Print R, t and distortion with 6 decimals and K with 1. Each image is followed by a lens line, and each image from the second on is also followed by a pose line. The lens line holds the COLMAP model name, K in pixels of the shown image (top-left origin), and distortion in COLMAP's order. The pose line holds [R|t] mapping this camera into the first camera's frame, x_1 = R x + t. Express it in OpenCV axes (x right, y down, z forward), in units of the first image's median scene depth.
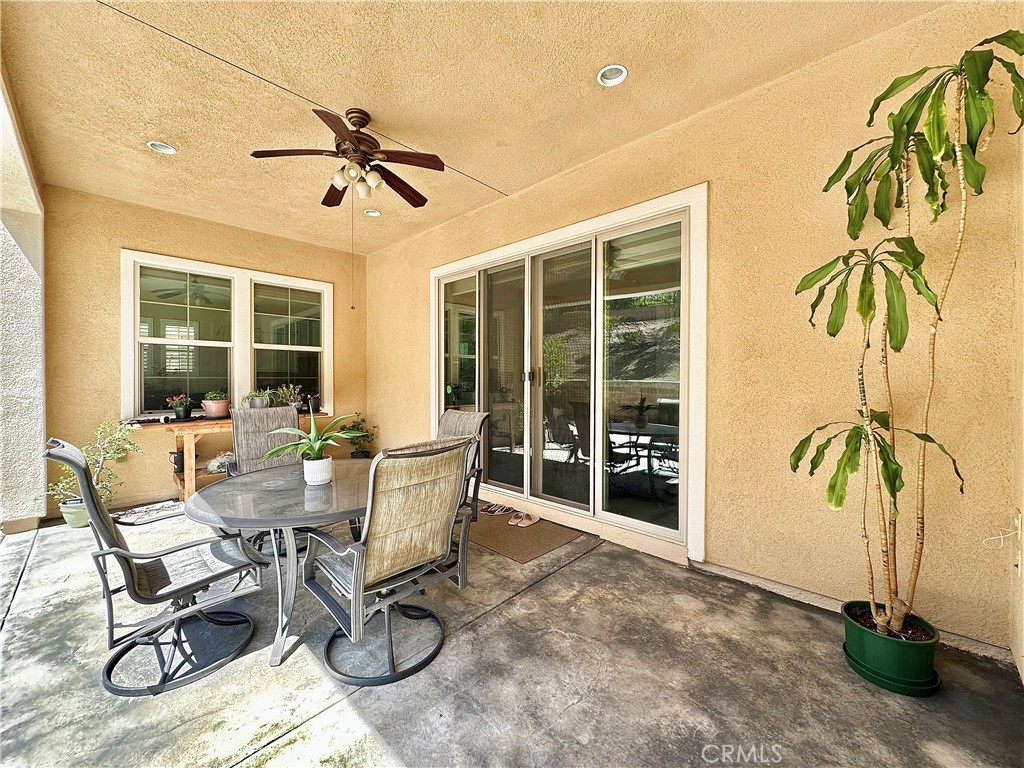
lens RADIAL K [[409.7, 0, 508.1], [0, 409.7, 380.5], [0, 0, 1]] dist [-0.000234, -0.000004]
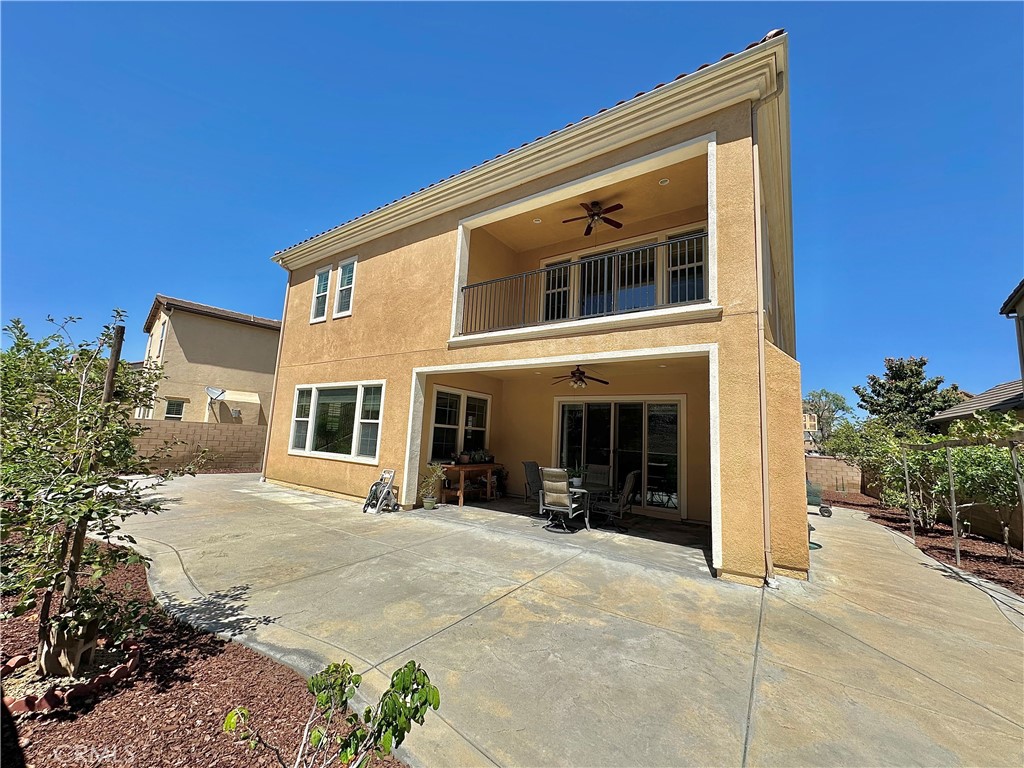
lens RADIAL K [[408.3, 0, 514.4], [0, 408.3, 384.4], [0, 0, 1]] dist [-0.000316, -0.000101]
pose [[0.981228, 0.076429, 0.177058, -0.778752], [-0.050207, 0.987696, -0.148109, -0.011148], [-0.186199, 0.136440, 0.972992, -1.031457]]
